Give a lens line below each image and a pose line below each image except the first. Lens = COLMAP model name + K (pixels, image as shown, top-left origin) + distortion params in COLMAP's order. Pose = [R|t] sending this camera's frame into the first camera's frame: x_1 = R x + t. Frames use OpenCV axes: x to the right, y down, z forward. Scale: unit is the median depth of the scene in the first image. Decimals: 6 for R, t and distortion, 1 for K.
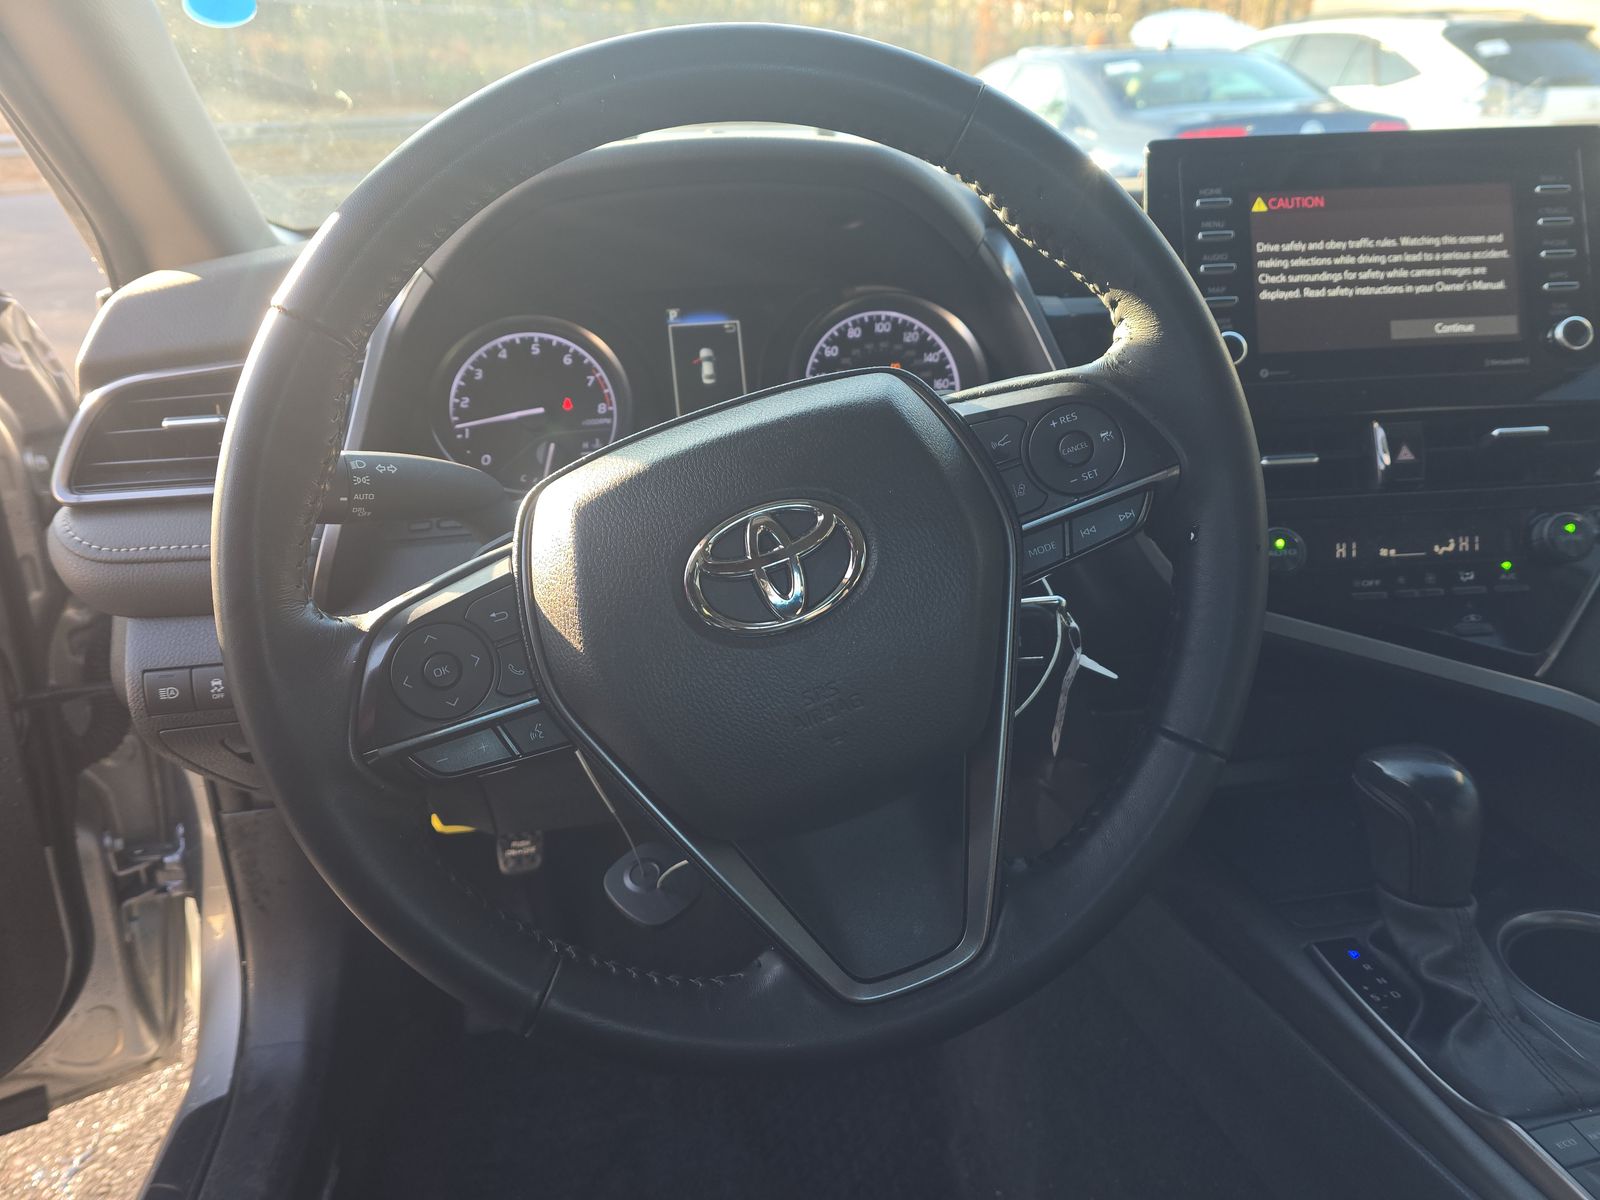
lens RADIAL K [[1063.9, 0, 800.0], [0, 1063.9, 600.0], [0, 0, 1]] dist [0.059719, -0.062256]
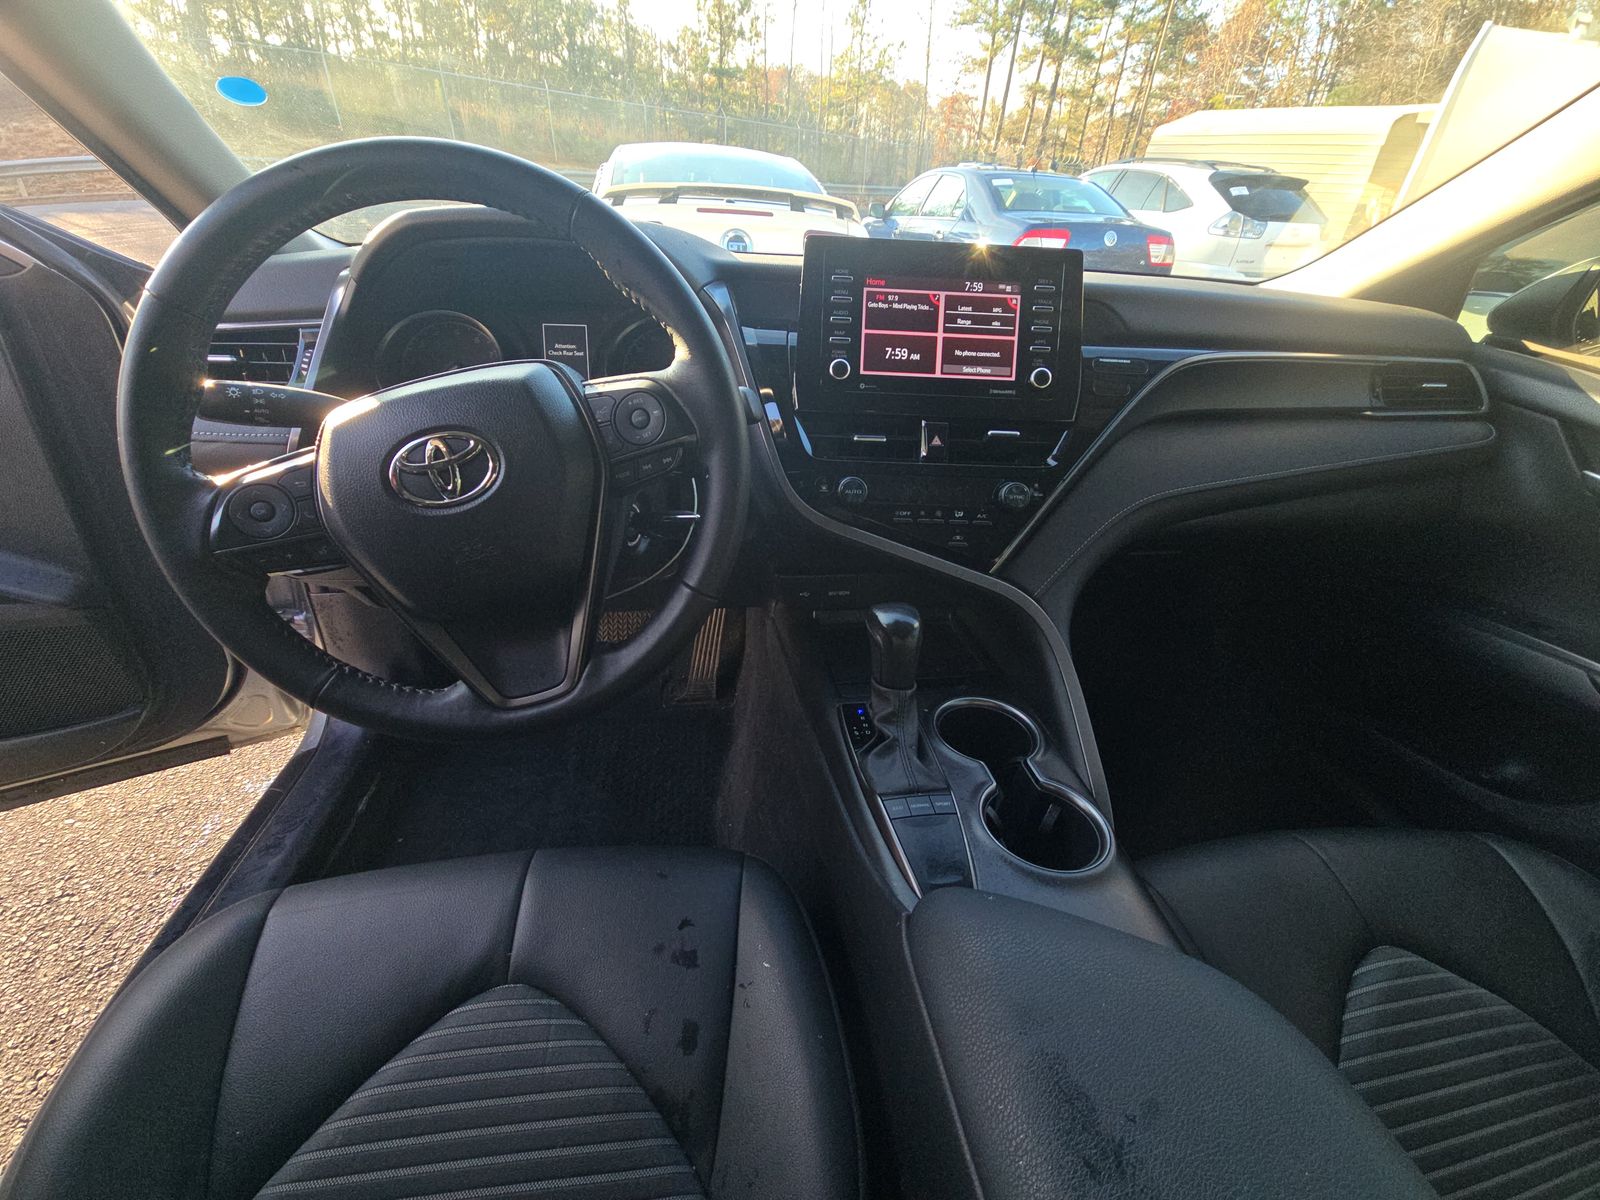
lens RADIAL K [[630.0, 0, 800.0], [0, 630.0, 600.0], [0, 0, 1]] dist [0.002165, 0.000047]
pose [[0.996401, 0.079177, 0.030259, 0.140742], [-0.082810, 0.985484, 0.148199, -0.006128], [-0.018086, -0.150172, 0.988494, -0.020121]]
